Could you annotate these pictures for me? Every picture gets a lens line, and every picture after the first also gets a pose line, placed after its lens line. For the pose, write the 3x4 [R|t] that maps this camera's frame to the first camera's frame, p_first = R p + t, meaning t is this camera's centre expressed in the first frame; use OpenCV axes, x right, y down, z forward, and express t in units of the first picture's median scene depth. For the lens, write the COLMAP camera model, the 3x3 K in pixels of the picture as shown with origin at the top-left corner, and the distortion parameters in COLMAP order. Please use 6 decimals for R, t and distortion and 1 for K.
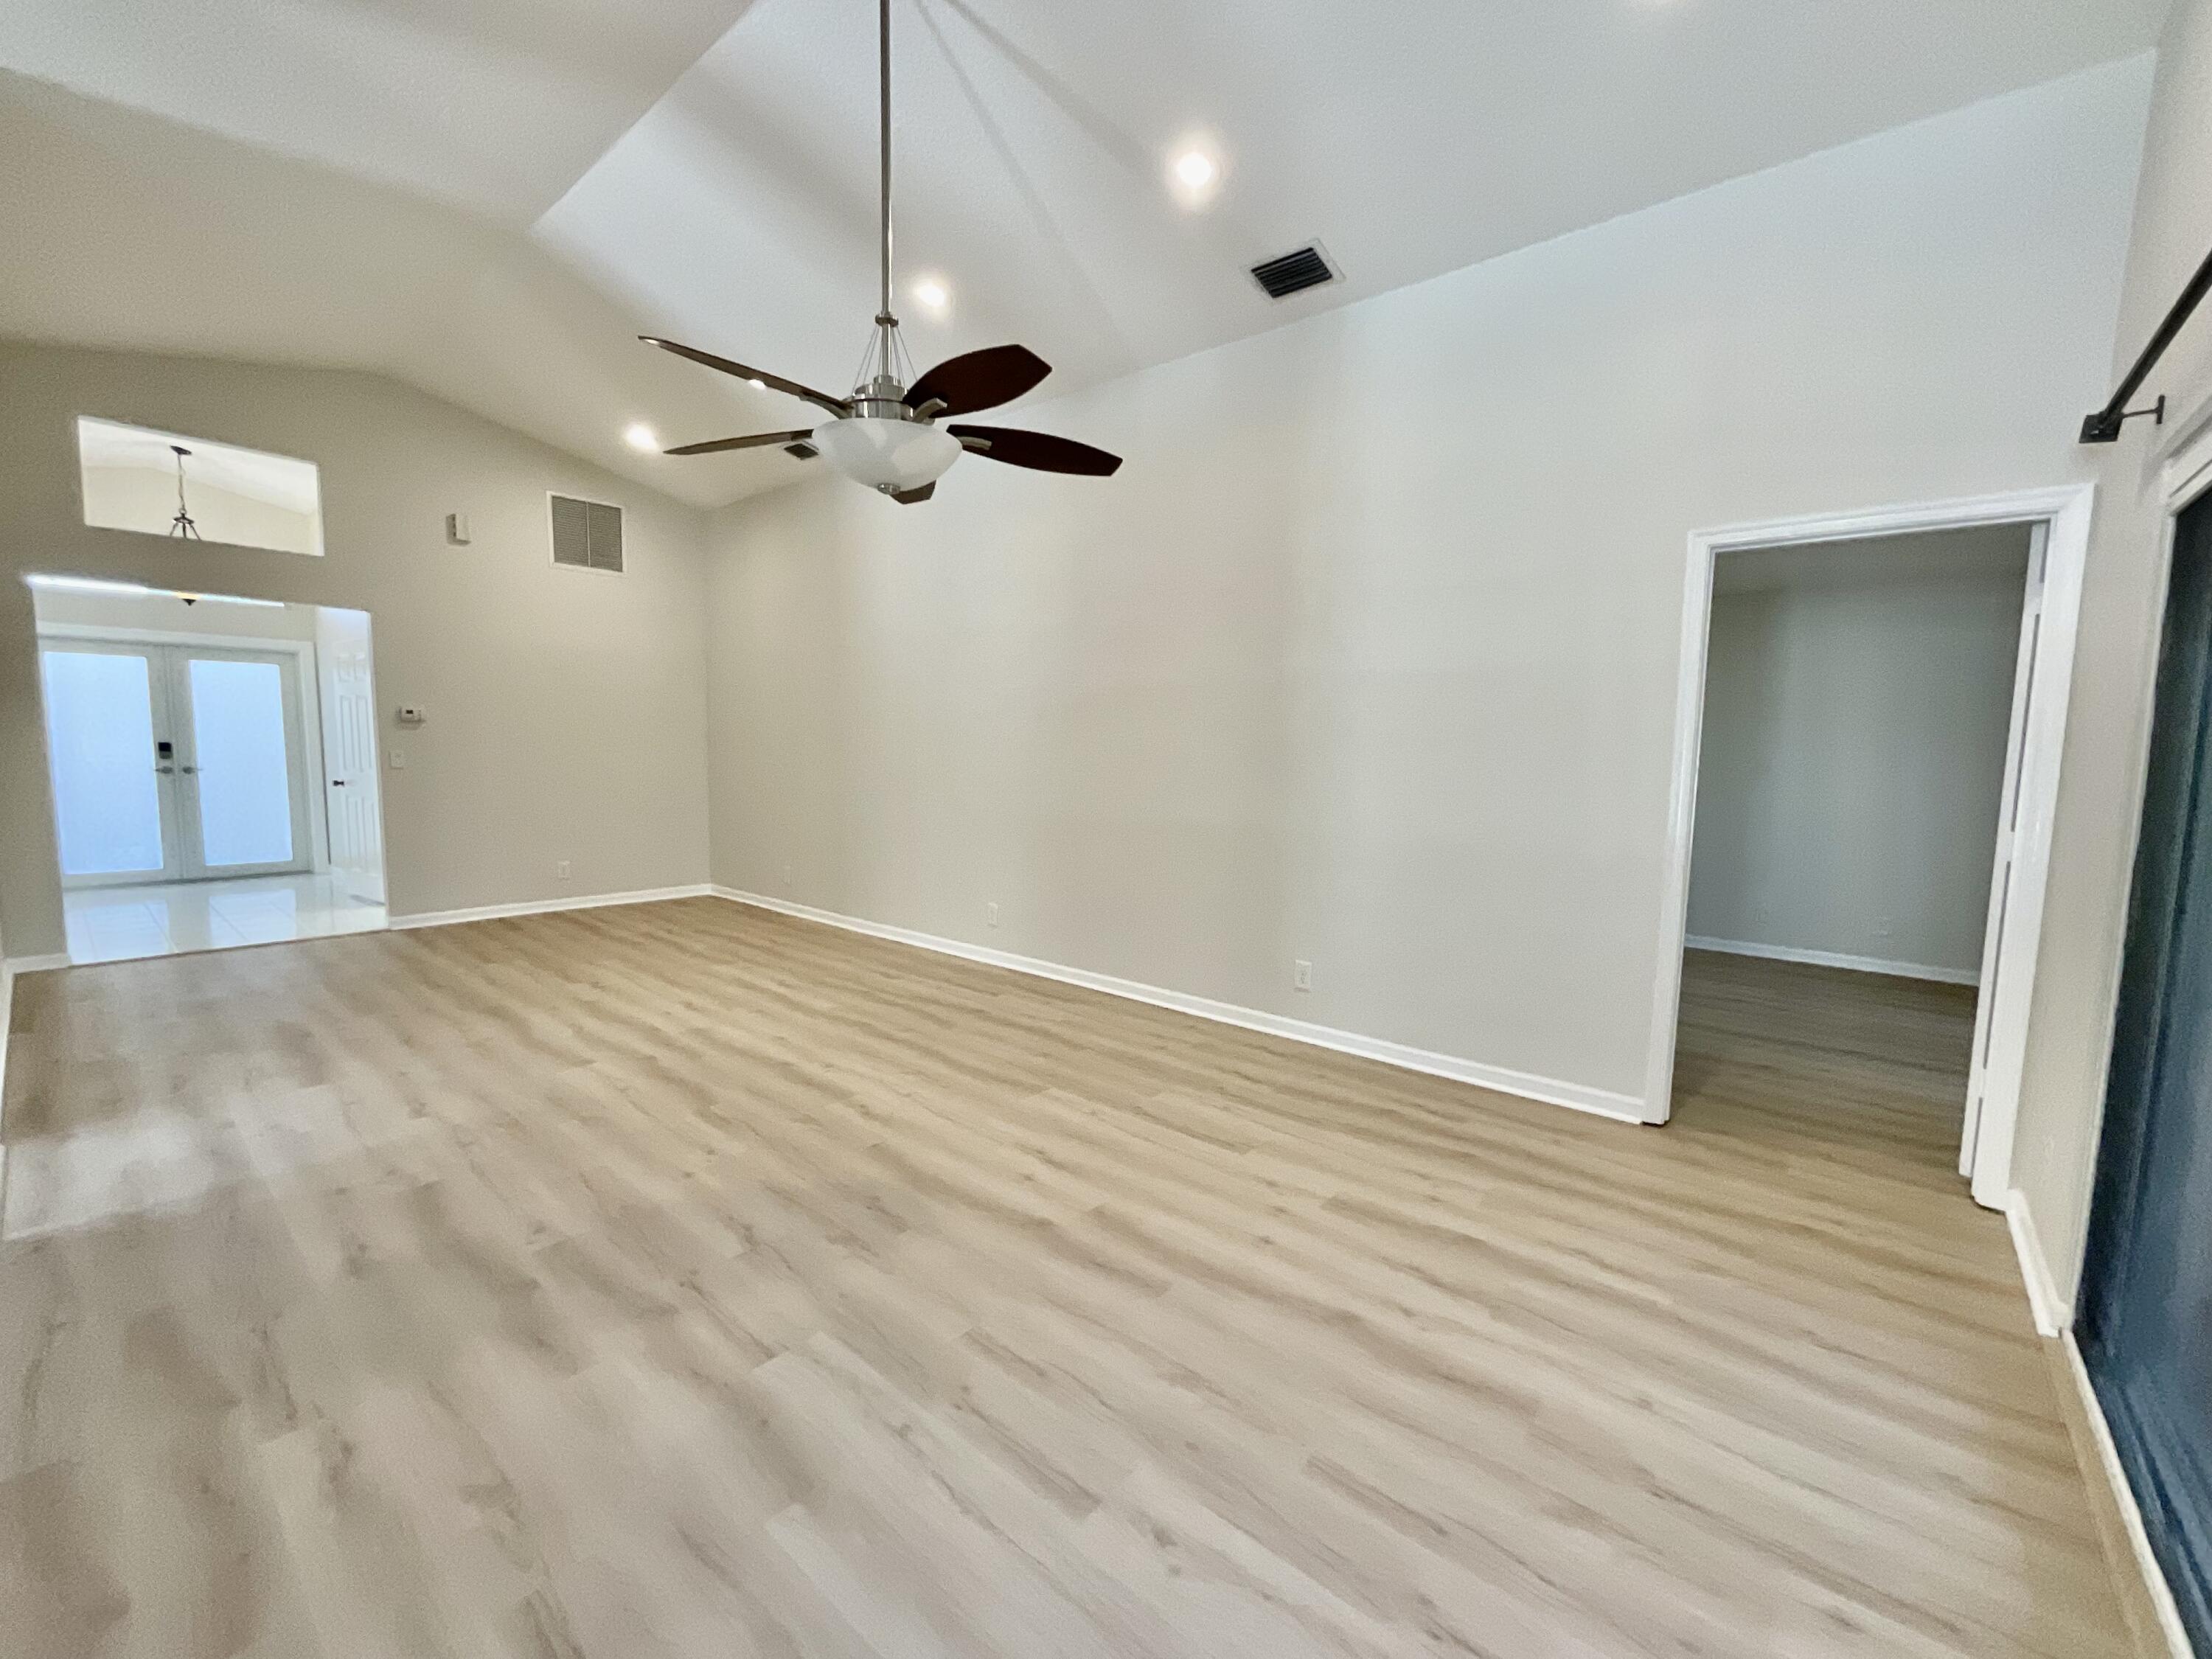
lens RADIAL K [[894.1, 0, 1111.1], [0, 894.1, 826.6], [0, 0, 1]] dist [-0.000988, 0.000537]
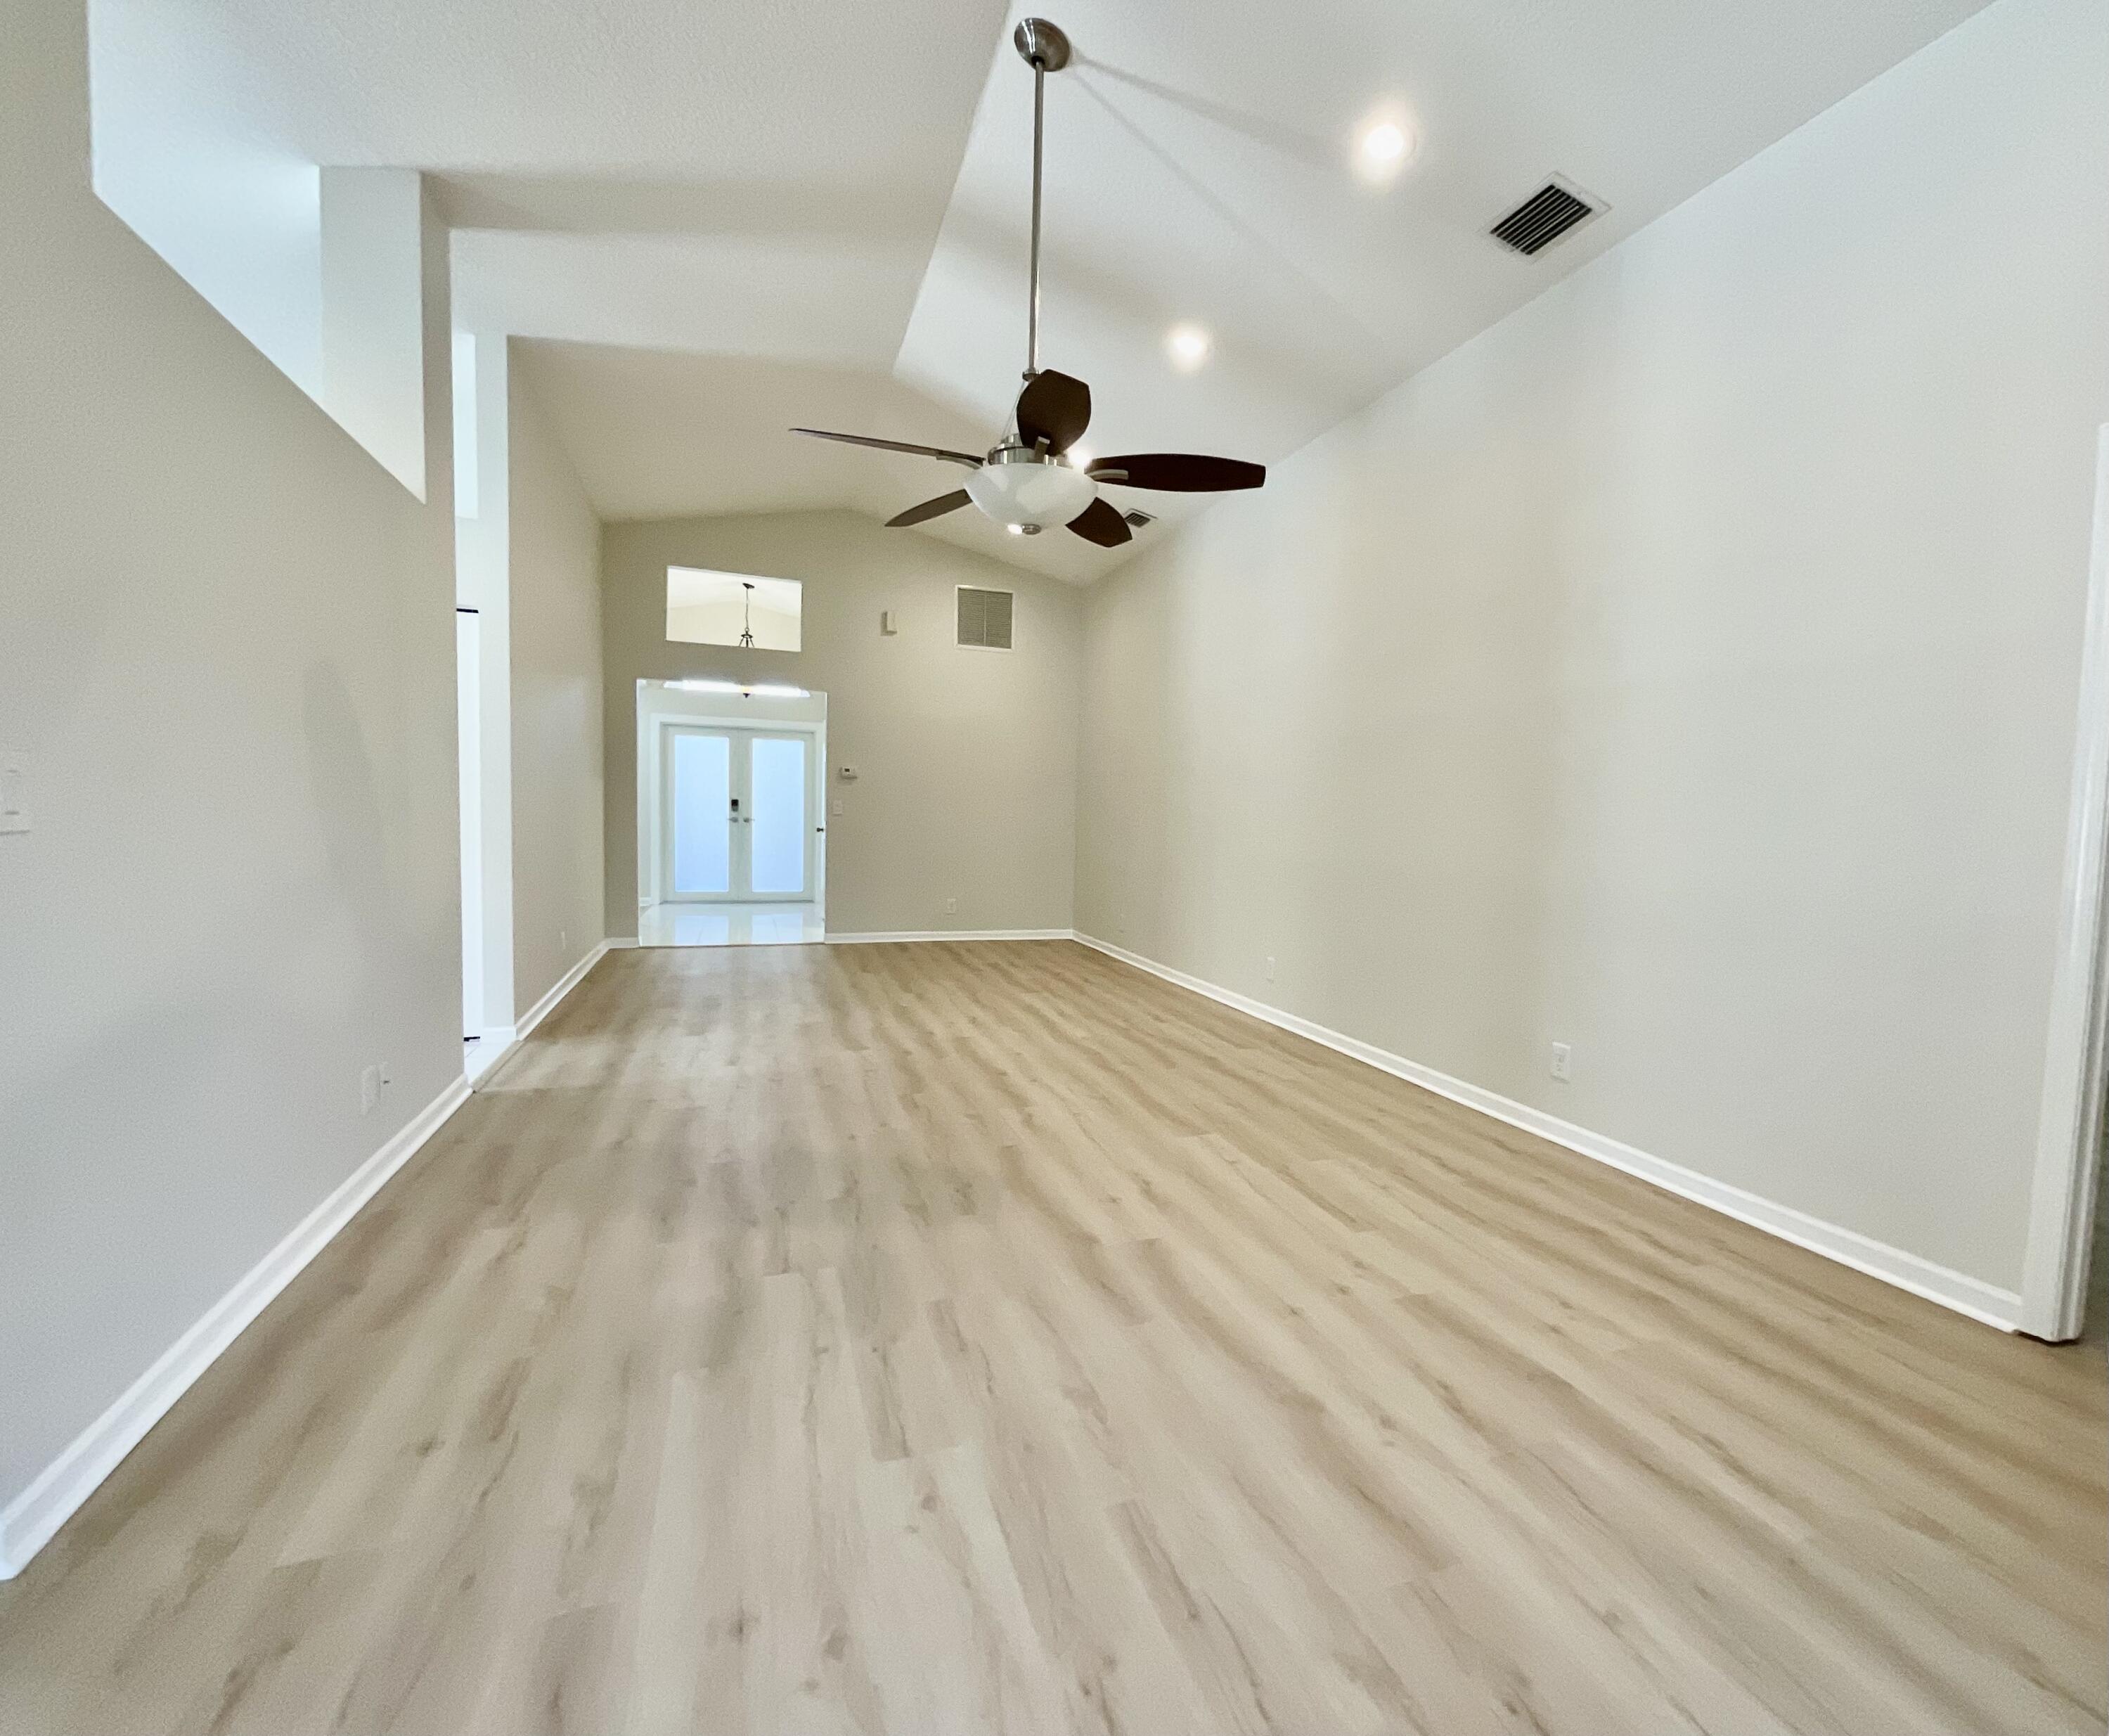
lens RADIAL K [[938.7, 0, 1115.5], [0, 938.7, 864.8], [0, 0, 1]] dist [0.000766, 0.000176]
pose [[0.875646, 0.031932, -0.481898, 0.304422], [-0.054648, 0.997955, -0.033172, 0.045165], [0.479853, 0.055382, 0.875599, 0.058787]]
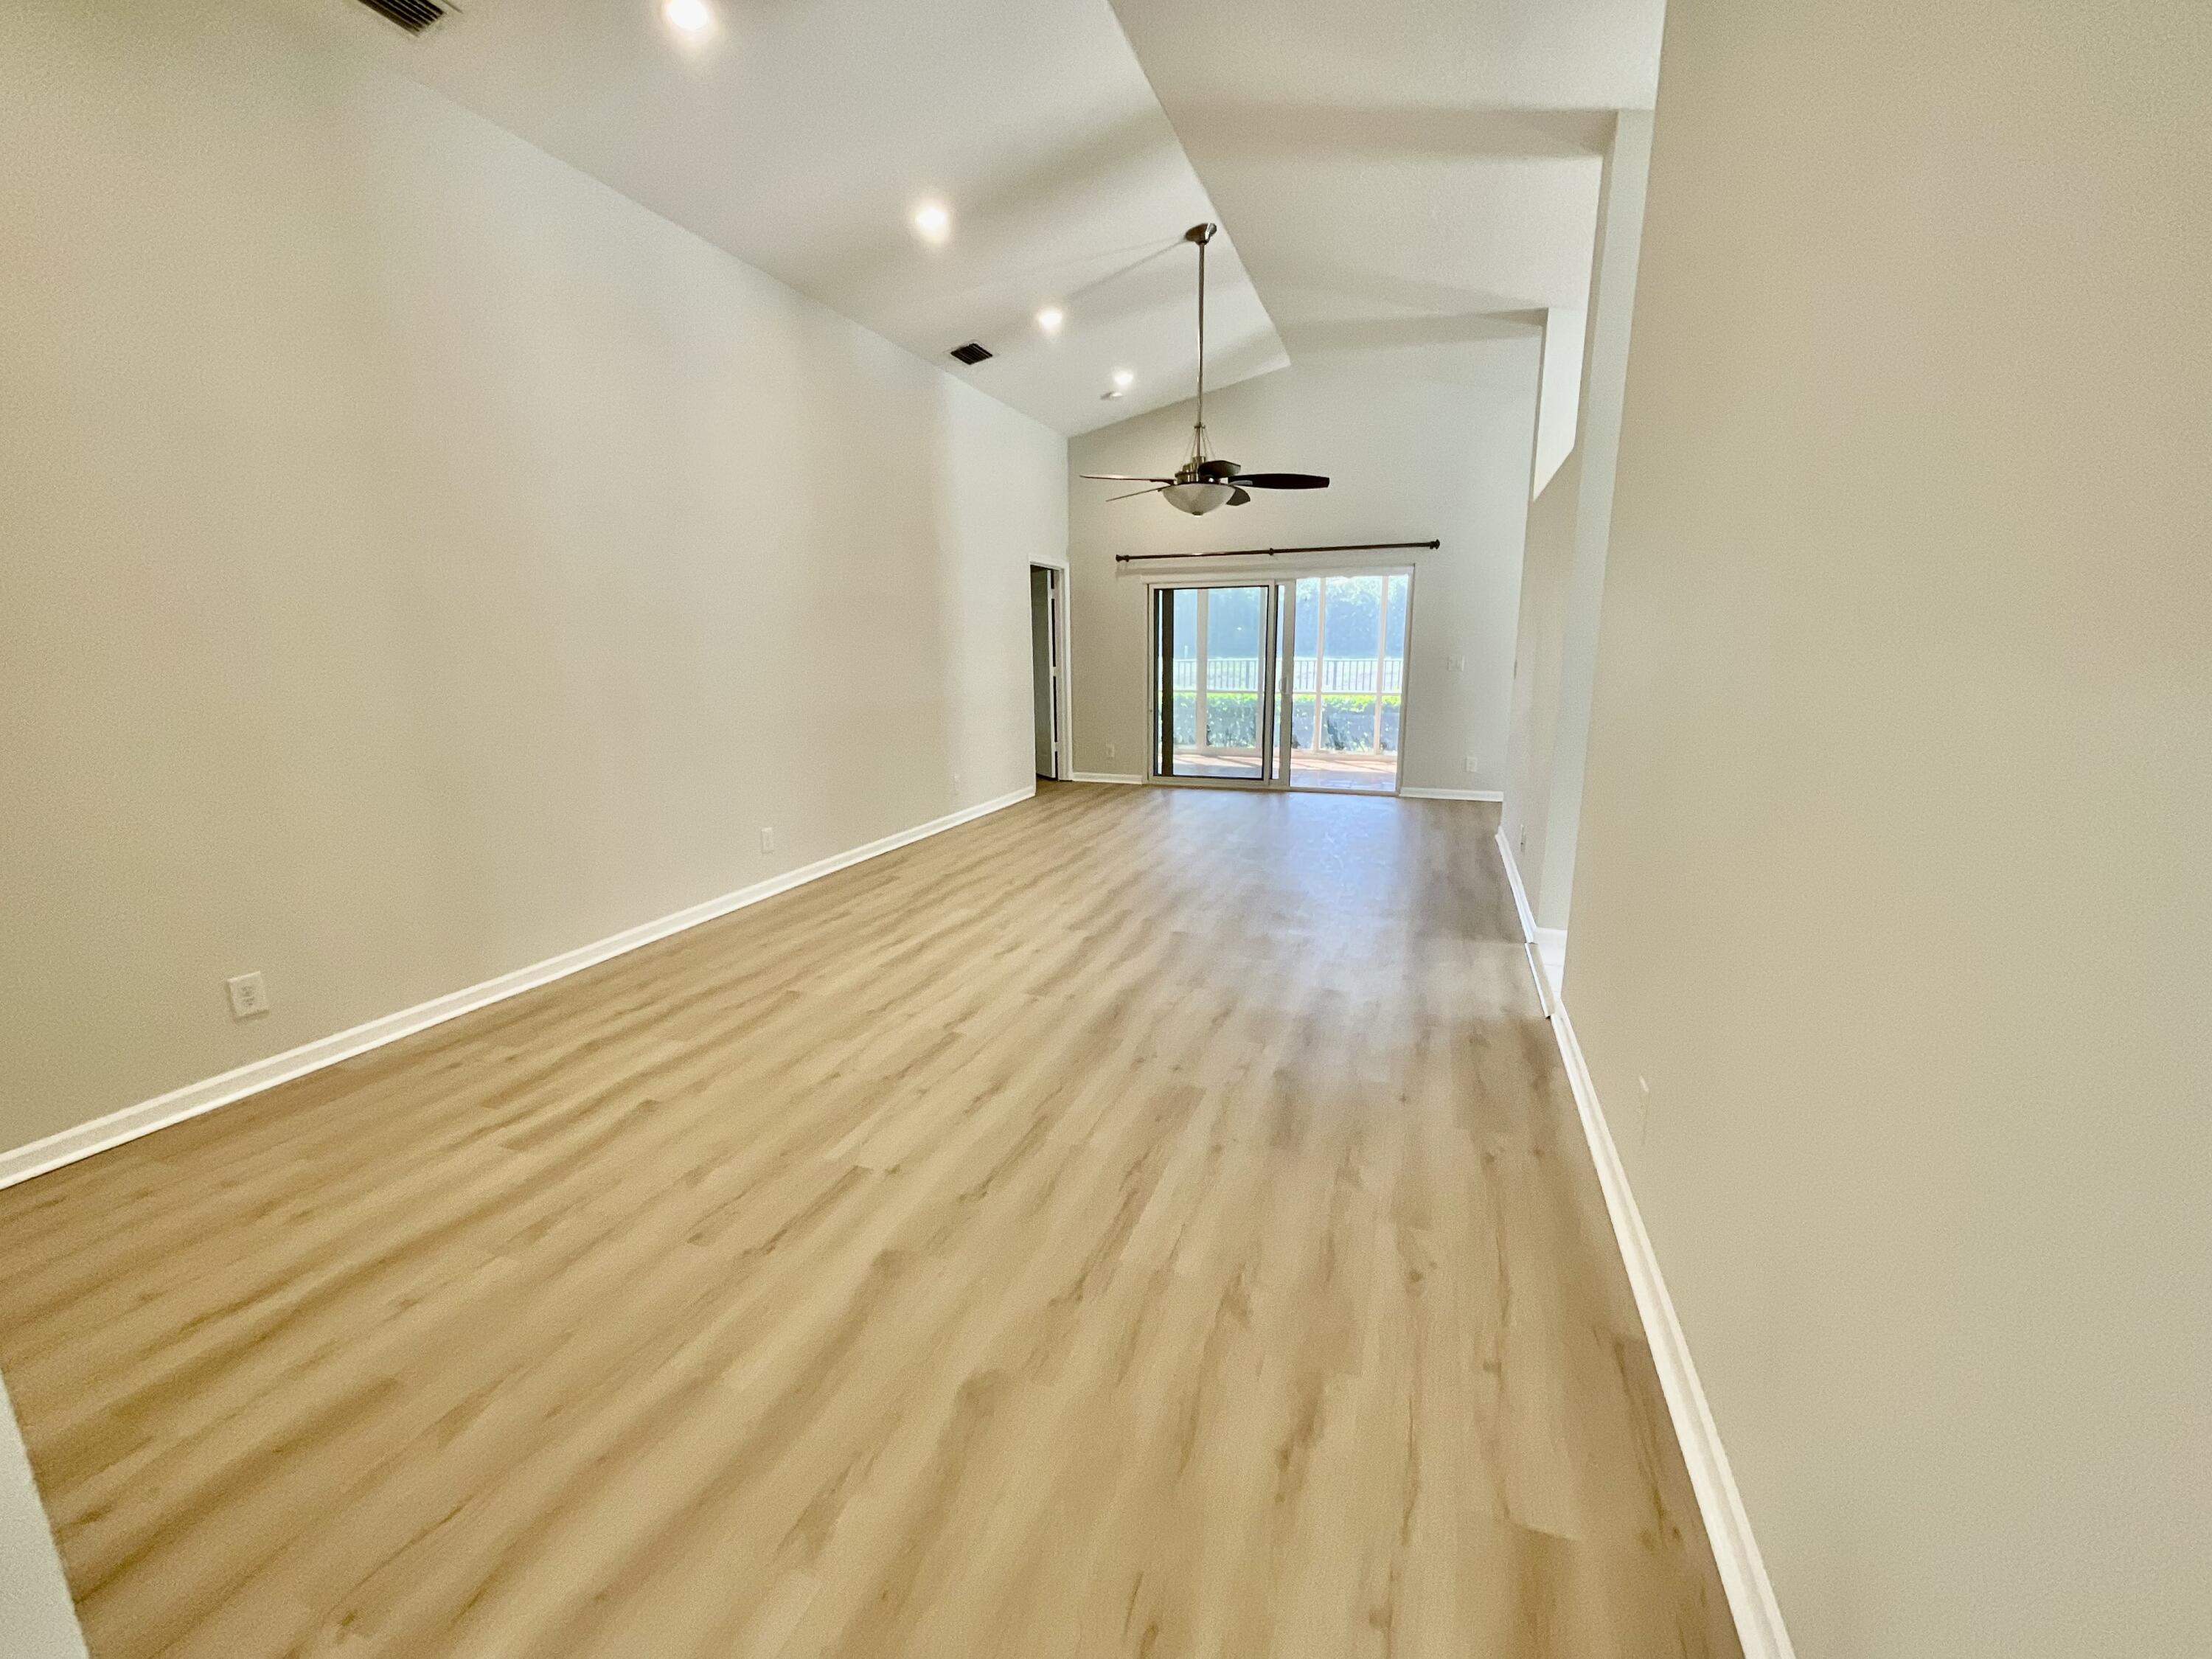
lens RADIAL K [[879.5, 0, 1106.0], [0, 879.5, 829.5], [0, 0, 1]] dist [0.000017, 0.000116]
pose [[-0.333308, -0.211224, 0.918853, -1.587676], [0.085517, 0.963791, 0.252575, -0.159169], [-0.938932, 0.162763, -0.303176, 1.428386]]
